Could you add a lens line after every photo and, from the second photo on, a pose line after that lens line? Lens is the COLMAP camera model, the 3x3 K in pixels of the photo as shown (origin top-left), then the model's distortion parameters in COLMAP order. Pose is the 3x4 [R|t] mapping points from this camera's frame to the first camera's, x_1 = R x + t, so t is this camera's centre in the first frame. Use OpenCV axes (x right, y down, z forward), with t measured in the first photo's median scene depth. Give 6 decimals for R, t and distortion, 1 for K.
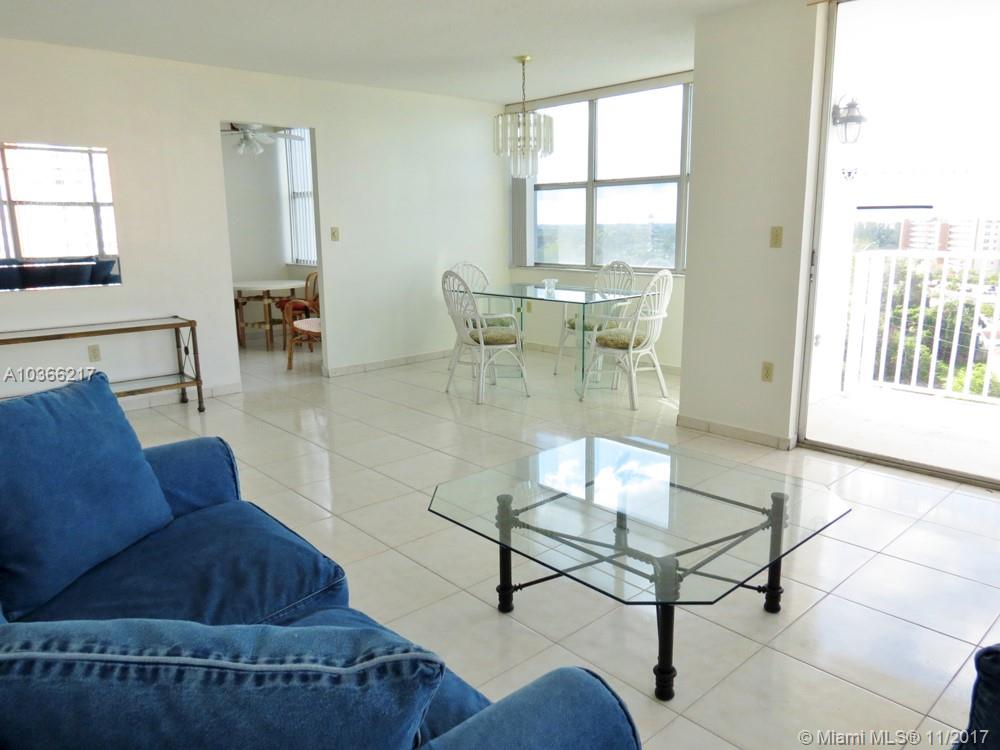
lens RADIAL K [[707.7, 0, 490.2], [0, 707.7, 374.0], [0, 0, 1]] dist [0.002274, 0.005258]
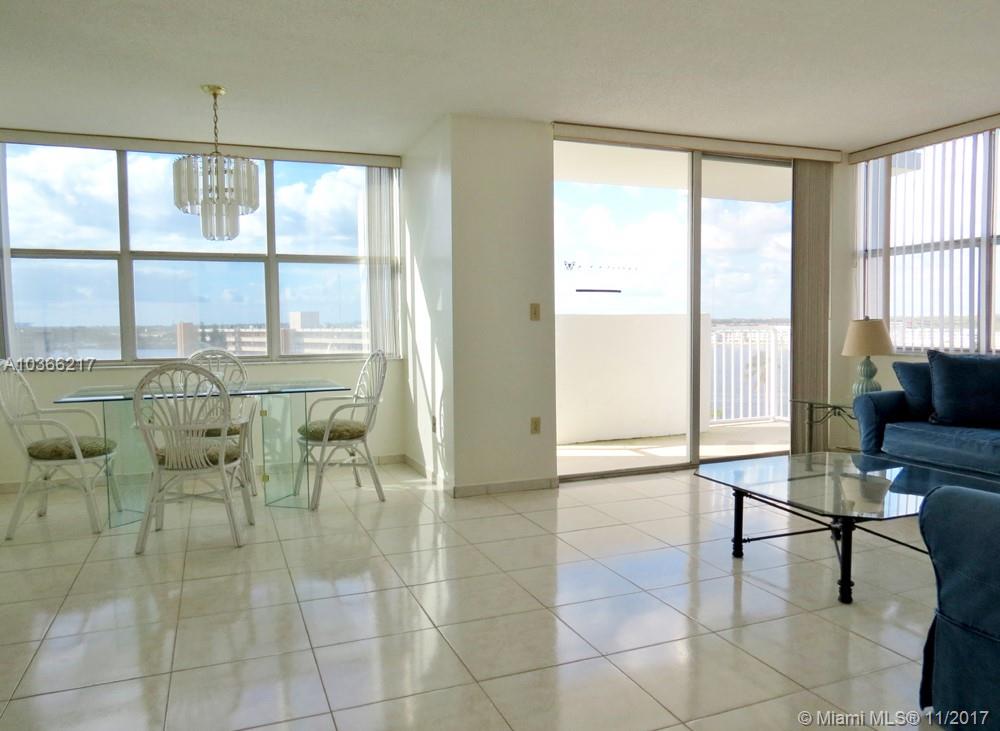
lens RADIAL K [[739.1, 0, 500.0], [0, 739.1, 365.5], [0, 0, 1]] dist [-0.001447, -0.000684]
pose [[0.354024, -0.045500, 0.934129, -0.713072], [0.200885, 0.979202, -0.028437, -0.071685], [-0.913407, 0.197720, 0.355802, 0.558718]]
